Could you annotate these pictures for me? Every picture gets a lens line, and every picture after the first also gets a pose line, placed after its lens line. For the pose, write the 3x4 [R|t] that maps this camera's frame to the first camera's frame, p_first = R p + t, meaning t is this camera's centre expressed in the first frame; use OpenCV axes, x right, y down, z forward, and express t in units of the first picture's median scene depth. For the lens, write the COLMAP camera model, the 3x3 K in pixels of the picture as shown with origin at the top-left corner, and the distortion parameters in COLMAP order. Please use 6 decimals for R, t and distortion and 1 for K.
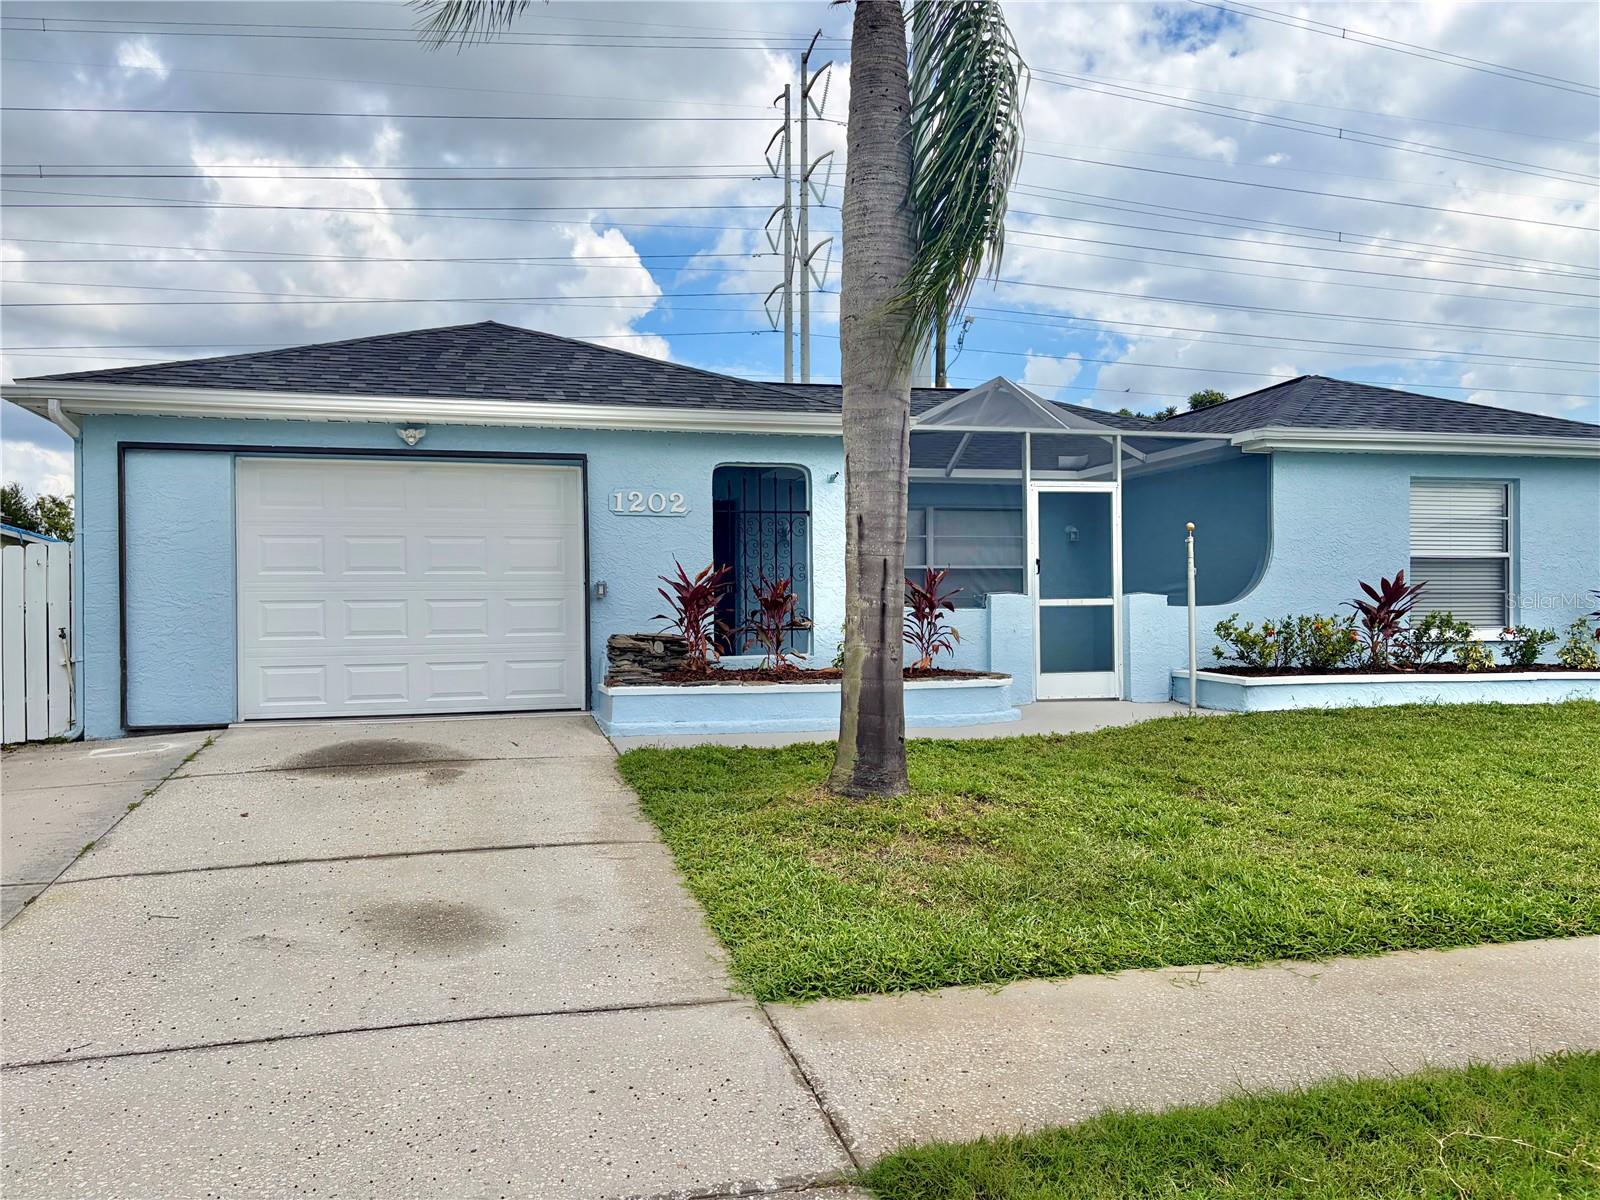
lens RADIAL K [[1204.7, 0, 795.7], [0, 1204.7, 589.6], [0, 0, 1]] dist [0.059120, -0.065785]
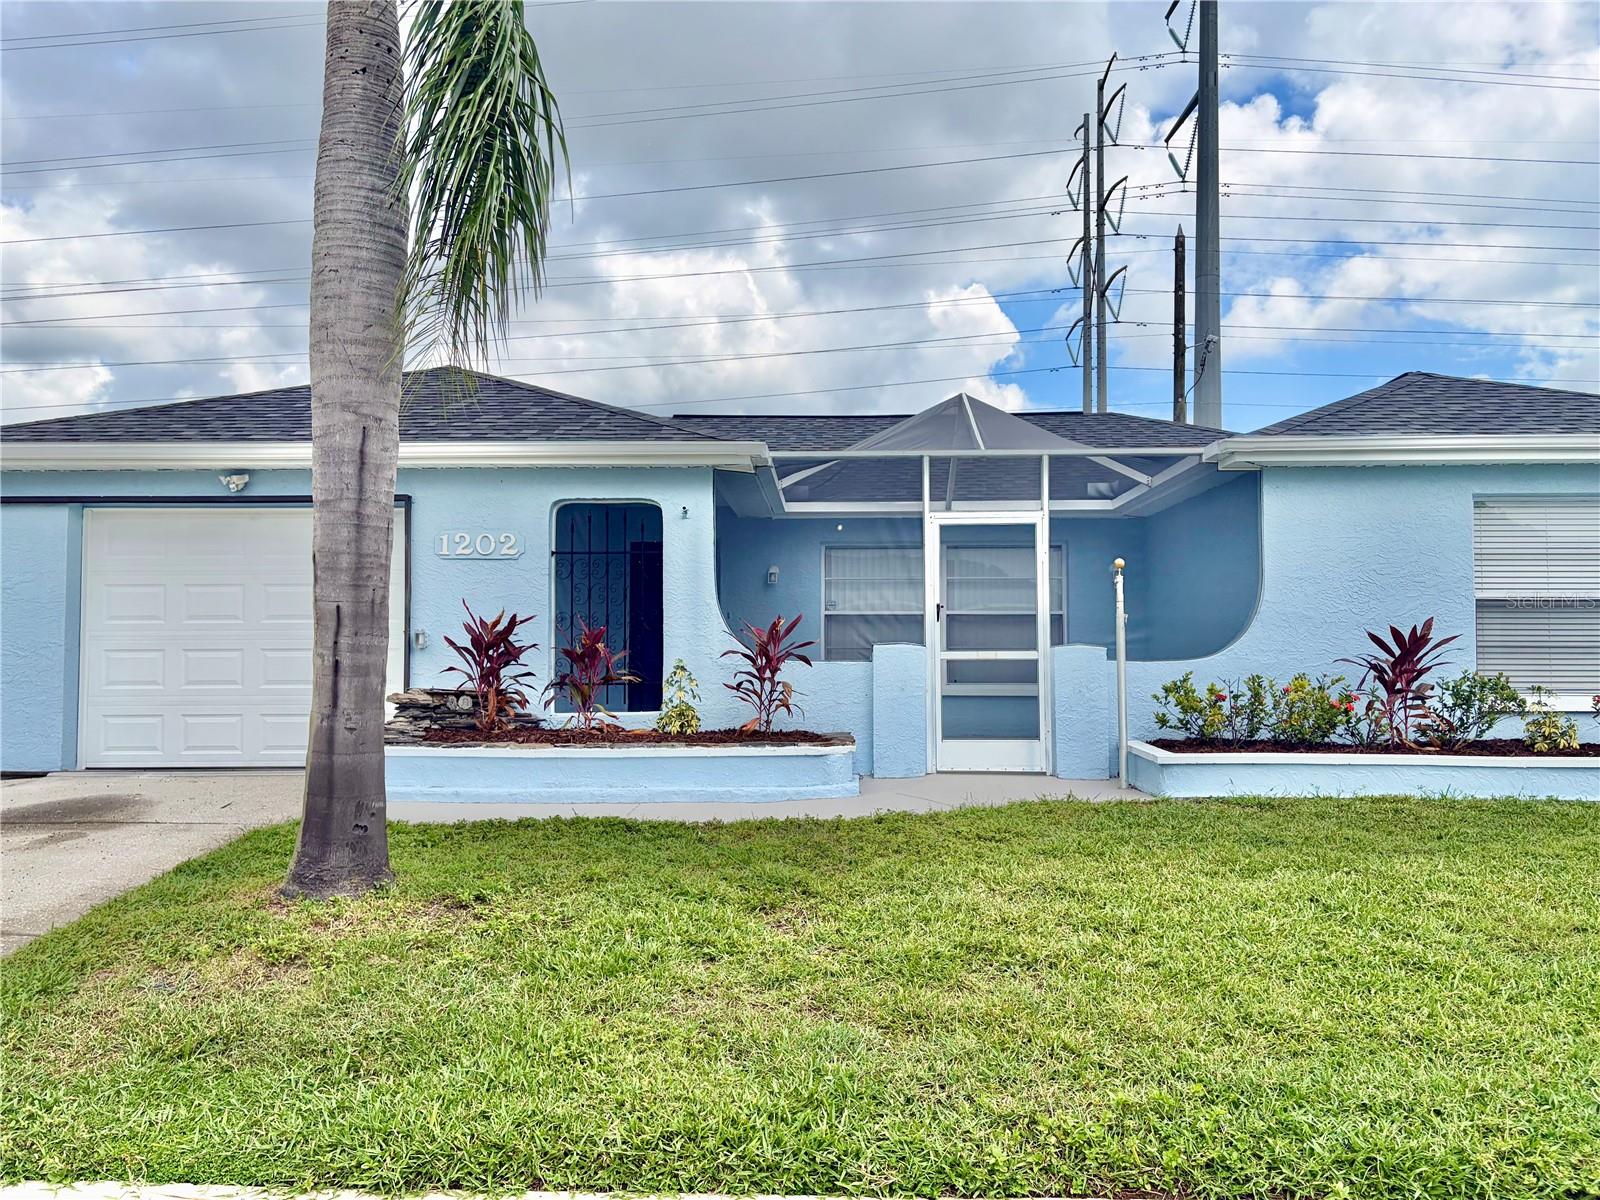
lens RADIAL K [[1204.7, 0, 795.7], [0, 1204.7, 589.6], [0, 0, 1]] dist [0.059120, -0.065785]
pose [[0.960806, -0.007454, -0.277121, 0.332035], [-0.002828, 0.999323, -0.036686, -0.004031], [0.277207, 0.036031, 0.960134, 0.159690]]
